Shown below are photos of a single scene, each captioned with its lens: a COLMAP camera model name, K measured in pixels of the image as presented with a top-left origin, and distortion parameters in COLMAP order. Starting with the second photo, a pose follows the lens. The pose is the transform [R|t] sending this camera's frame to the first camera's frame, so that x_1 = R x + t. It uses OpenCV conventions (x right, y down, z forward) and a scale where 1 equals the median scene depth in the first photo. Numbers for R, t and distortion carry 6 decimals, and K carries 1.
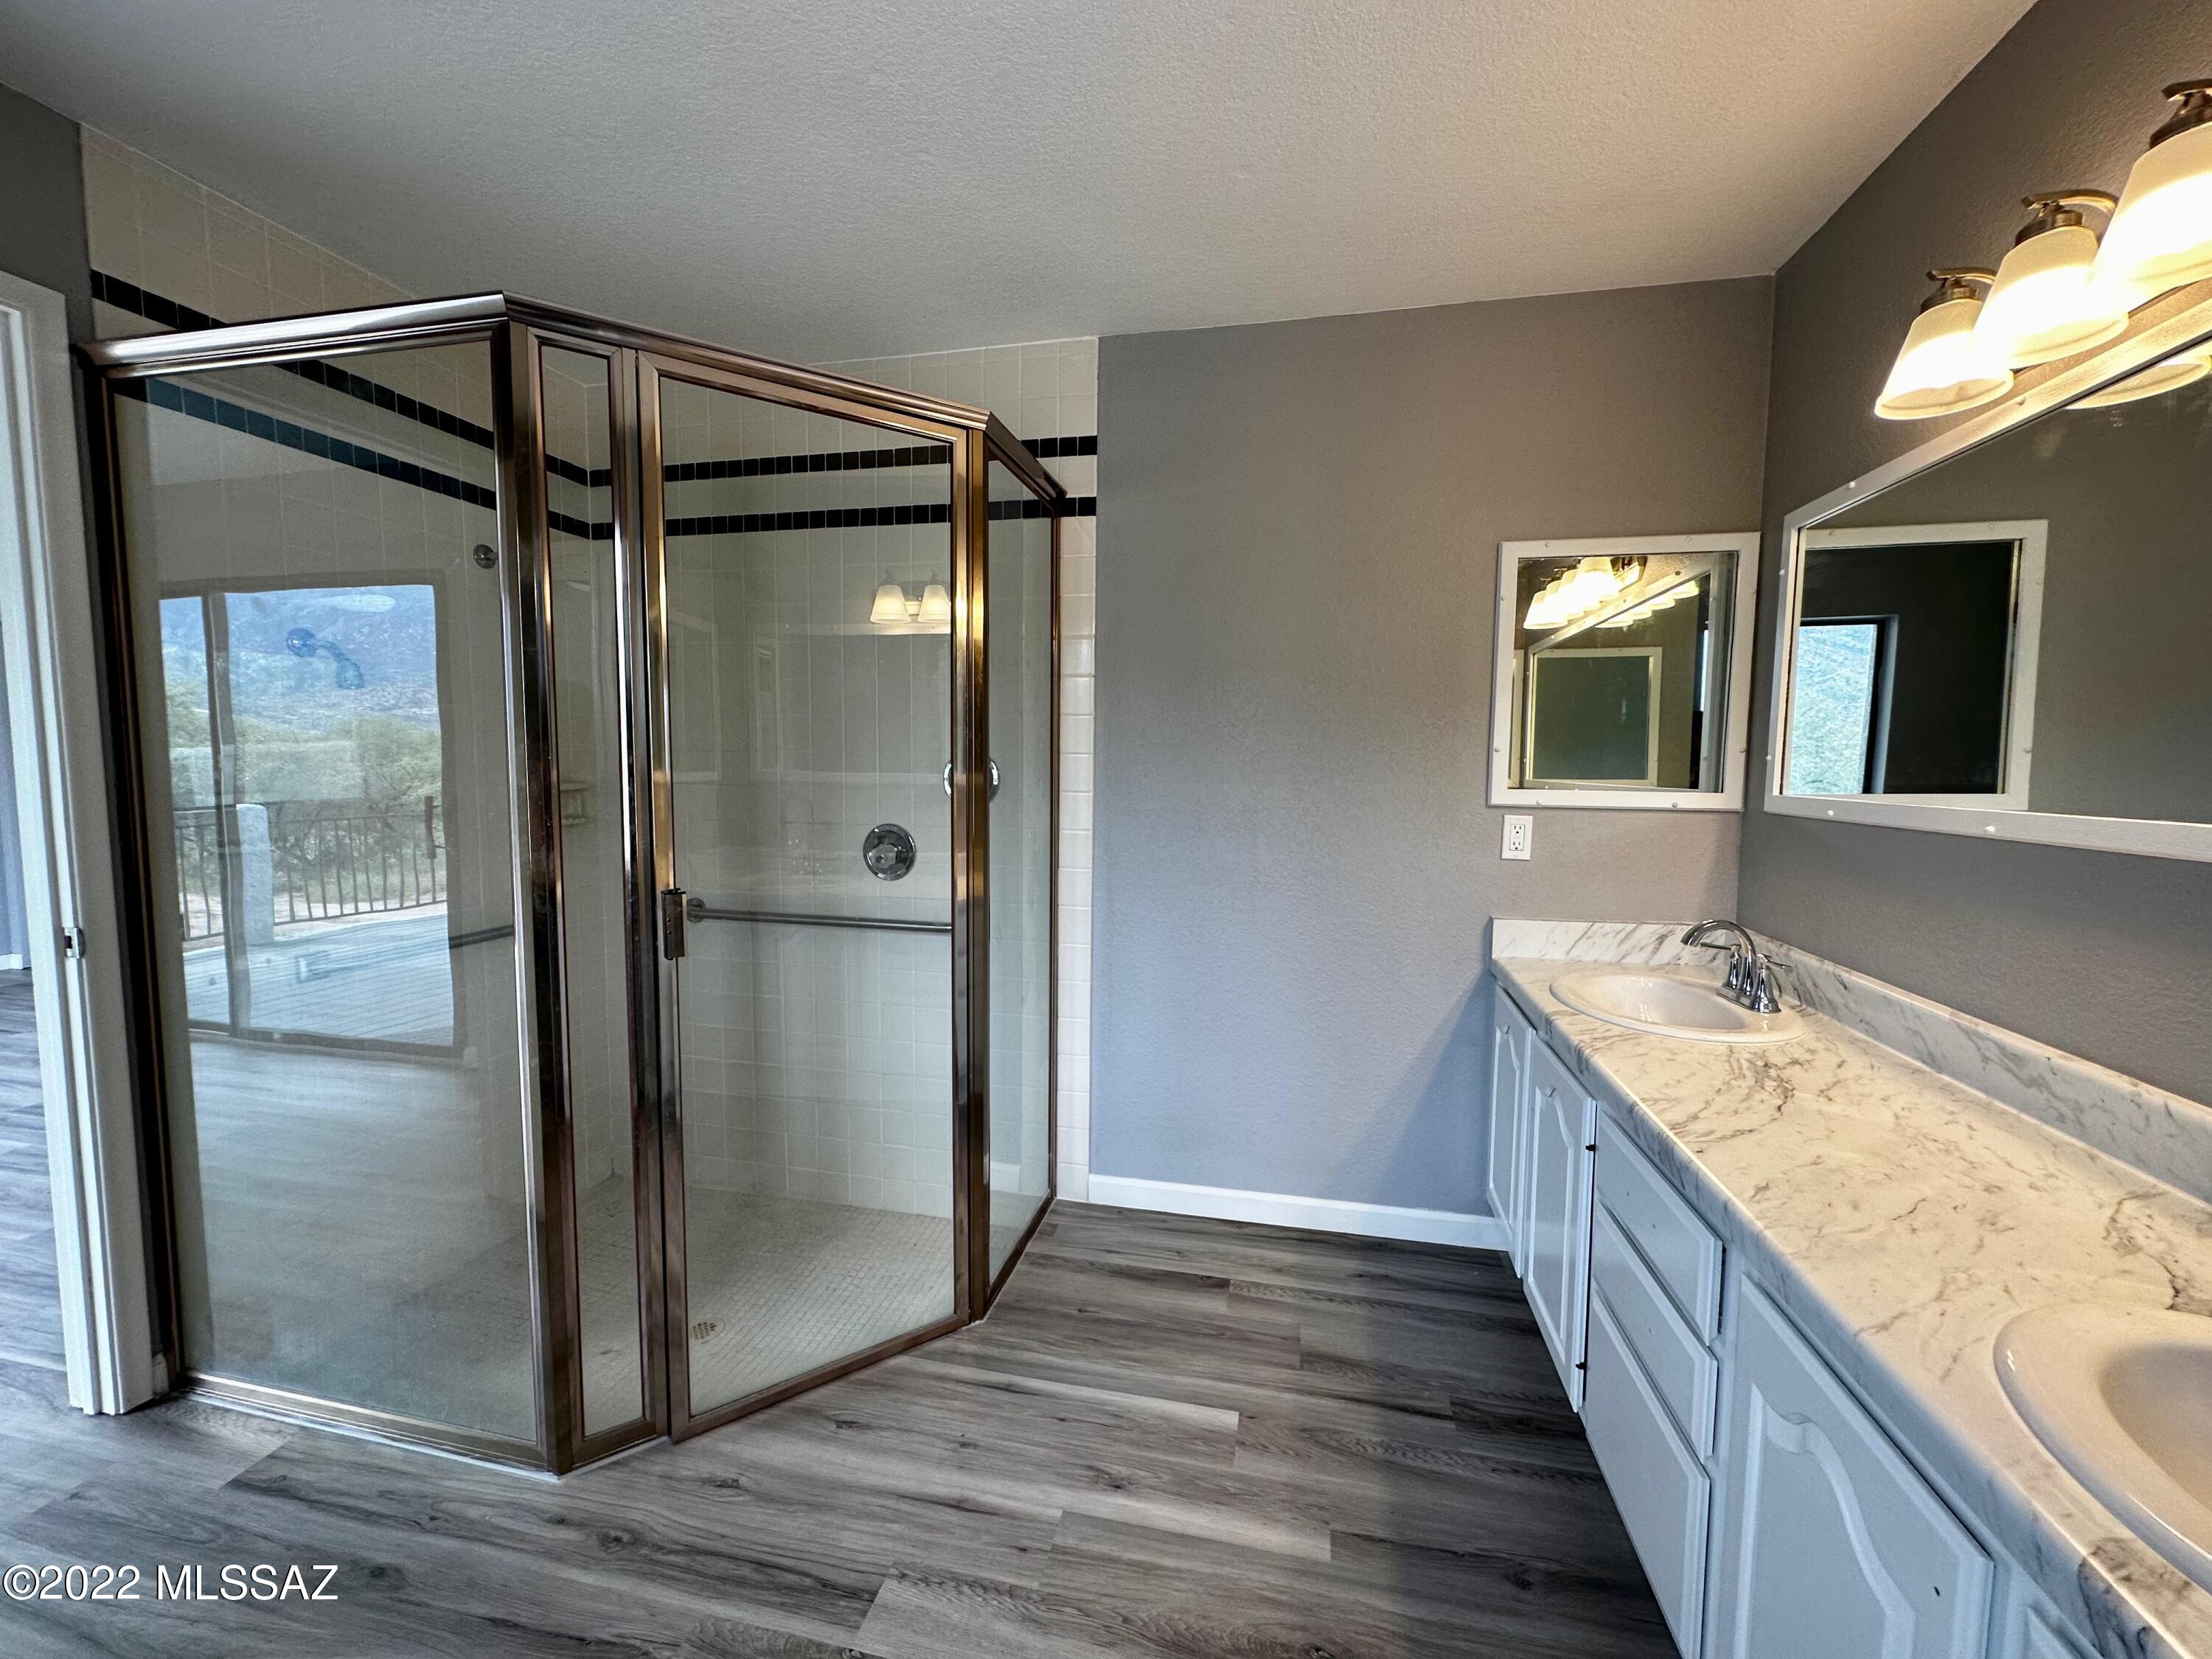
lens RADIAL K [[881.7, 0, 1101.8], [0, 881.7, 829.6], [0, 0, 1]] dist [-0.003064, 0.000919]
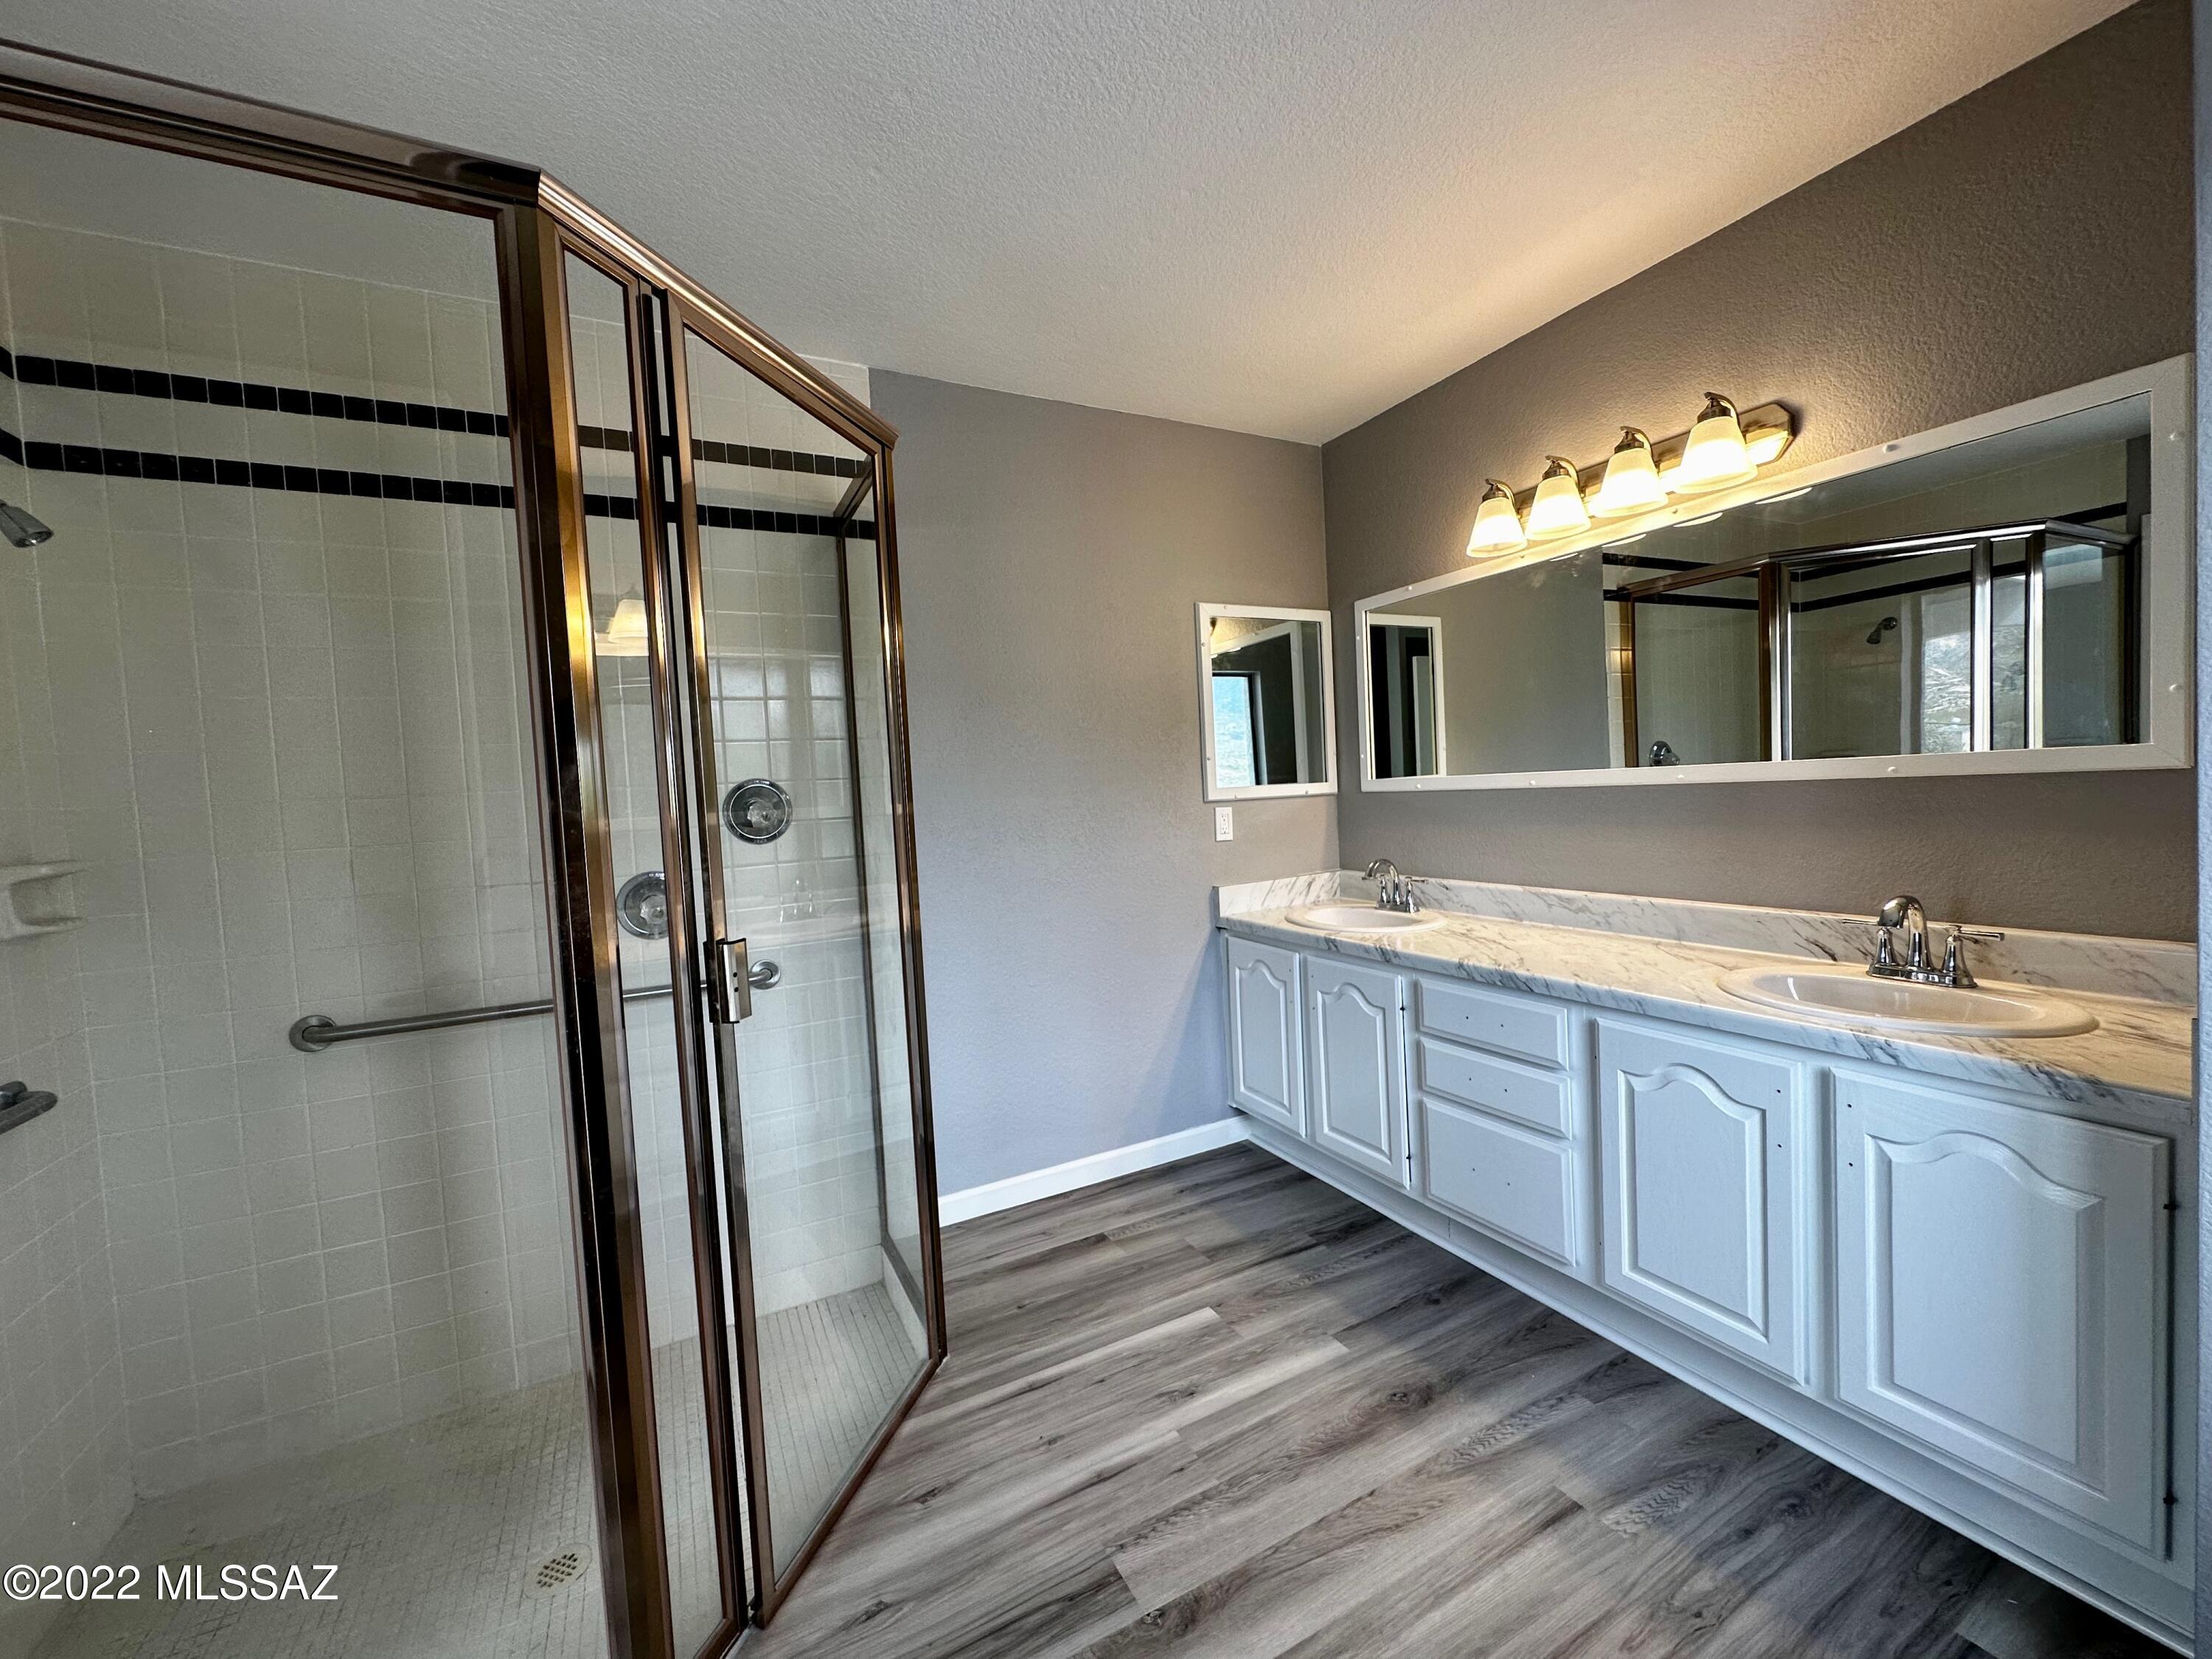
lens RADIAL K [[881.7, 0, 1111.7], [0, 881.7, 828.0], [0, 0, 1]] dist [-0.003064, 0.000919]
pose [[0.761495, -0.077429, 0.643529, -0.665358], [0.108440, 0.994065, -0.008713, 0.010659], [-0.639035, 0.076419, 0.765372, 0.117665]]
